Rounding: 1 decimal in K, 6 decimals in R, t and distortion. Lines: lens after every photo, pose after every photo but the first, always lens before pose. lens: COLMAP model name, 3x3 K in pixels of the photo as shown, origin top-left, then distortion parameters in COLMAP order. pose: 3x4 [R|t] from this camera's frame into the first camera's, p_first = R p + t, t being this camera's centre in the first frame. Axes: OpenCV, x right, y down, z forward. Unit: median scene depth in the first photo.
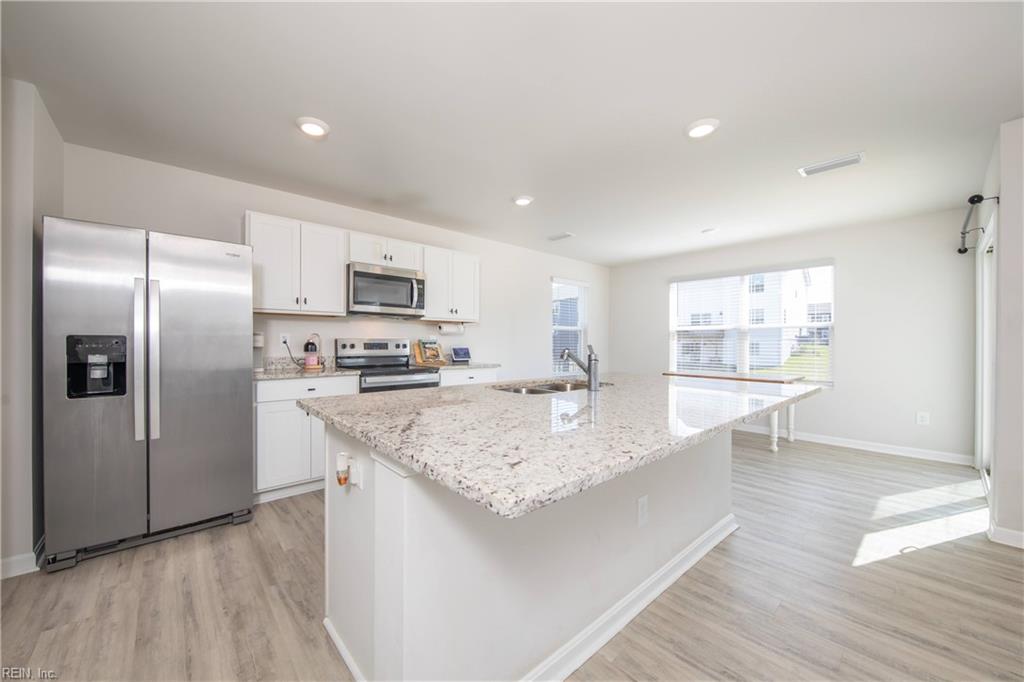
lens RADIAL K [[388.9, 0, 487.3], [0, 388.9, 338.6], [0, 0, 1]] dist [0.003084, 0.000180]
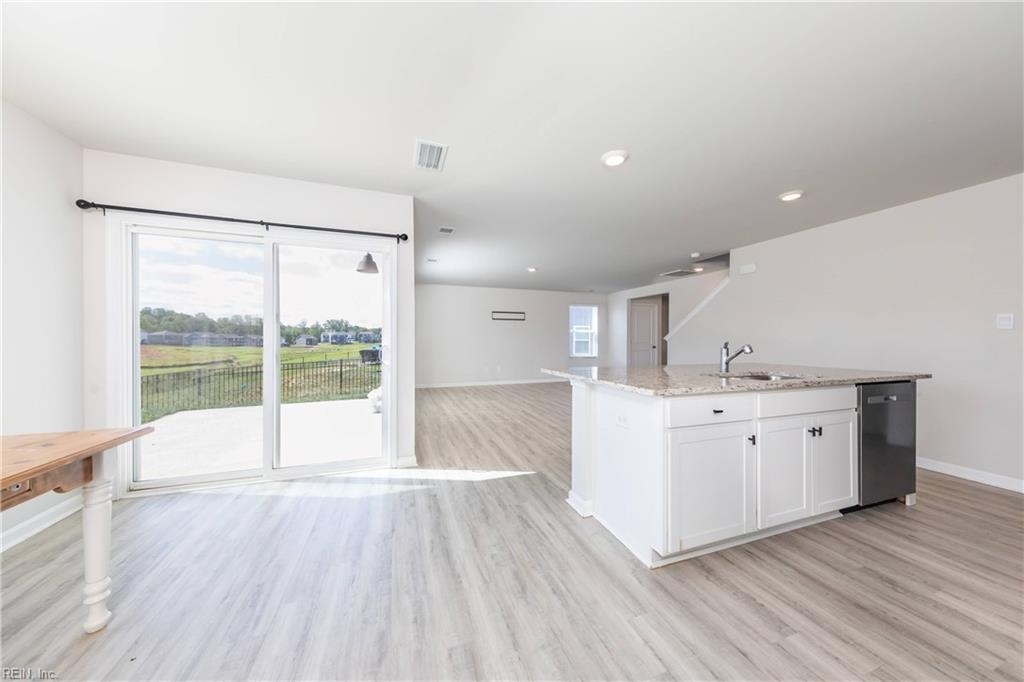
lens RADIAL K [[329.8, 0, 498.9], [0, 329.8, 343.6], [0, 0, 1]] dist [-0.001273, -0.000402]
pose [[-0.927493, -0.014595, 0.373555, 0.340388], [-0.013066, 0.999893, 0.006625, 0.014060], [-0.373612, 0.001264, -0.927584, 1.394778]]
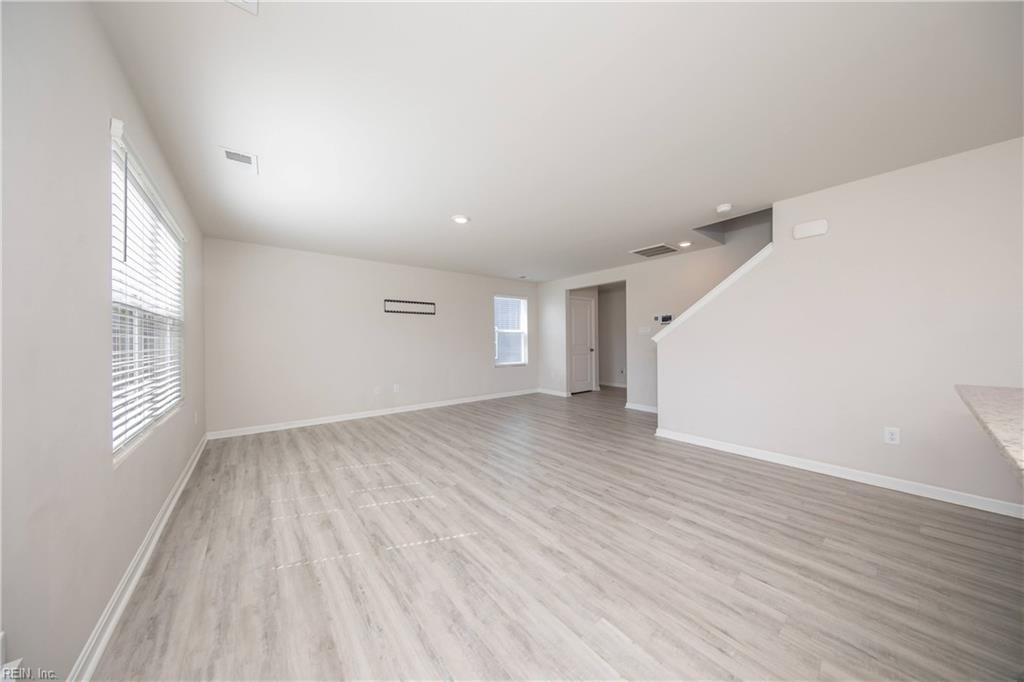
lens RADIAL K [[329.8, 0, 502.6], [0, 329.8, 343.6], [0, 0, 1]] dist [-0.001273, -0.000402]
pose [[-0.999039, 0.000869, 0.043818, 0.666192], [0.000762, 0.999997, -0.002455, 0.006247], [-0.043820, -0.002419, -0.999037, 0.692814]]
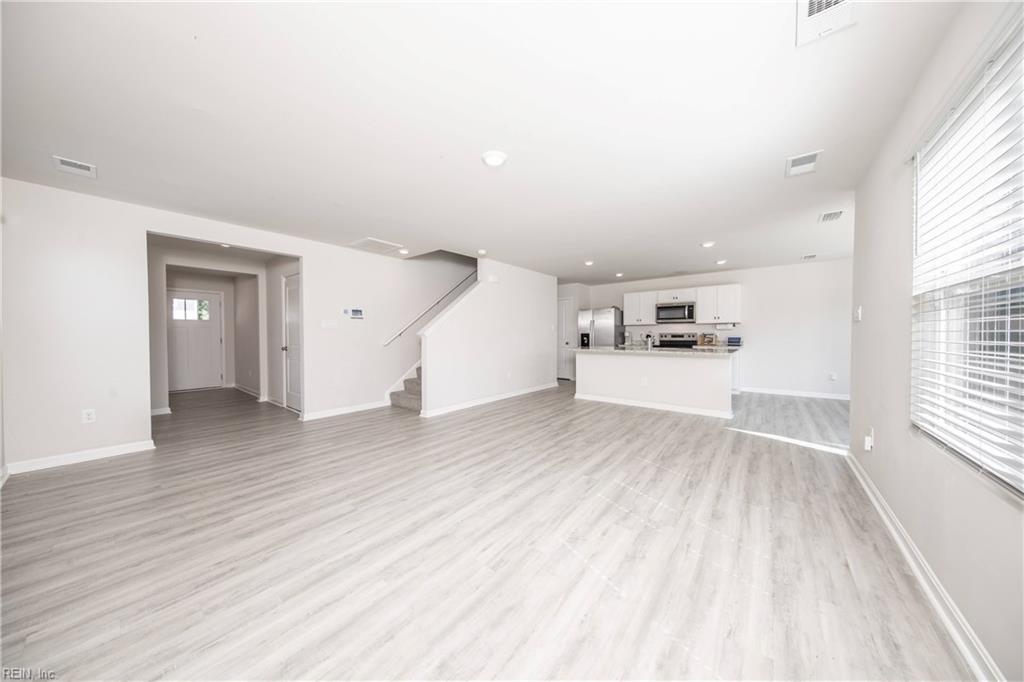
lens RADIAL K [[329.8, 0, 511.6], [0, 329.8, 342.1], [0, 0, 1]] dist [-0.001273, -0.000402]
pose [[0.217599, 0.018931, -0.975855, 1.525262], [0.014515, 0.999639, 0.022629, -0.004083], [0.975930, -0.019088, 0.217245, -0.399344]]
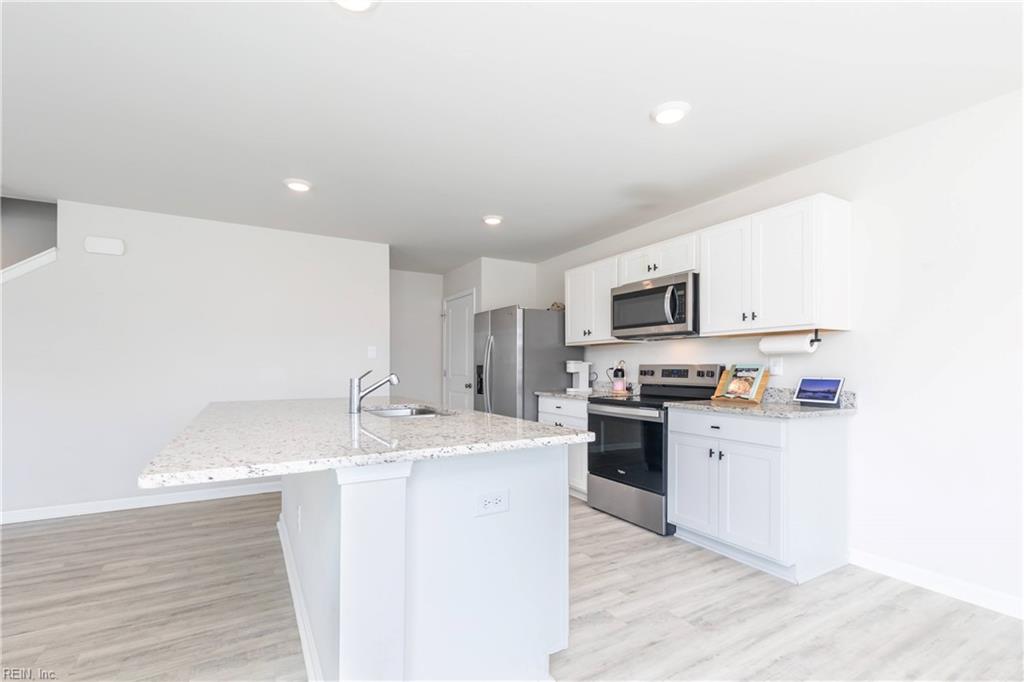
lens RADIAL K [[445.8, 0, 515.2], [0, 445.8, 366.5], [0, 0, 1]] dist [0.032093, 0.000375]
pose [[-0.172849, -0.005380, -0.984934, 0.787140], [0.010687, 0.999916, -0.007338, 0.009234], [0.984890, -0.011794, -0.172777, 0.917961]]
